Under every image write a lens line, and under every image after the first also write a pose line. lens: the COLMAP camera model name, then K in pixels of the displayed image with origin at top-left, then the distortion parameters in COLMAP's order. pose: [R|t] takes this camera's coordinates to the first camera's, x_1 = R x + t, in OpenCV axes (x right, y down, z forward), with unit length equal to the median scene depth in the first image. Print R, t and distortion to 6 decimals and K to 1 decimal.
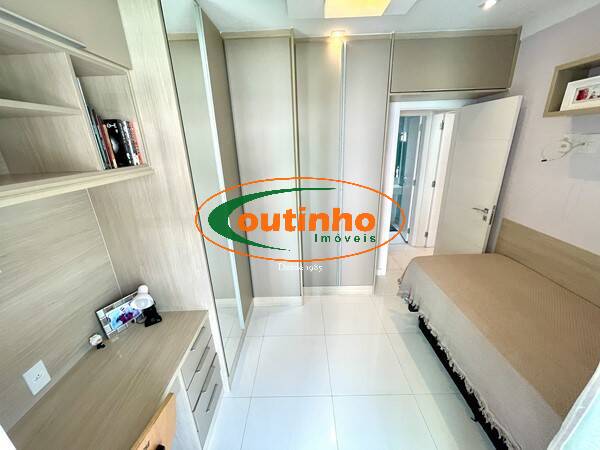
lens RADIAL K [[244.2, 0, 298.2], [0, 244.2, 223.7], [0, 0, 1]] dist [-0.000277, 0.001098]
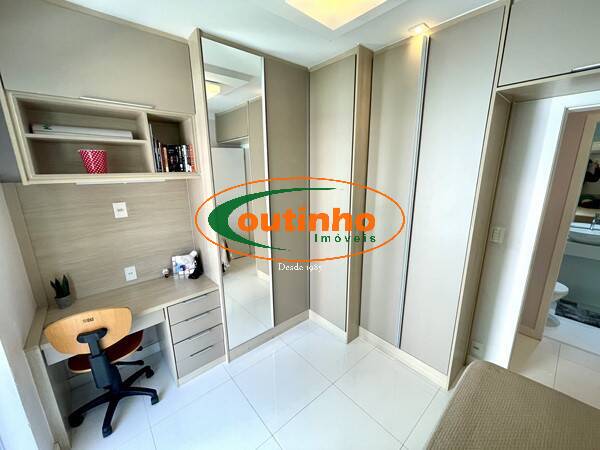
lens RADIAL K [[244.2, 0, 297.6], [0, 244.2, 225.9], [0, 0, 1]] dist [-0.000277, 0.001098]
pose [[0.659787, 0.193161, -0.726202, 0.955334], [-0.255152, 0.966571, 0.025279, -0.111467], [0.706809, 0.168613, 0.687016, 0.429930]]
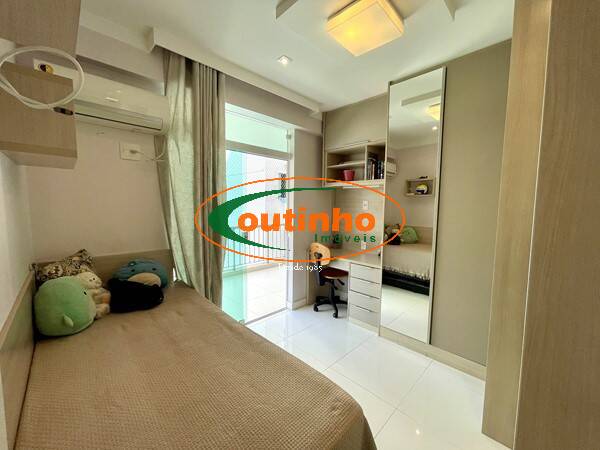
lens RADIAL K [[244.2, 0, 301.3], [0, 244.2, 224.7], [0, 0, 1]] dist [-0.000277, 0.001098]
pose [[-0.711571, 0.068356, -0.699281, 1.377100], [-0.231984, 0.916586, 0.325659, -0.372417], [0.663212, 0.393952, -0.636359, 1.917896]]
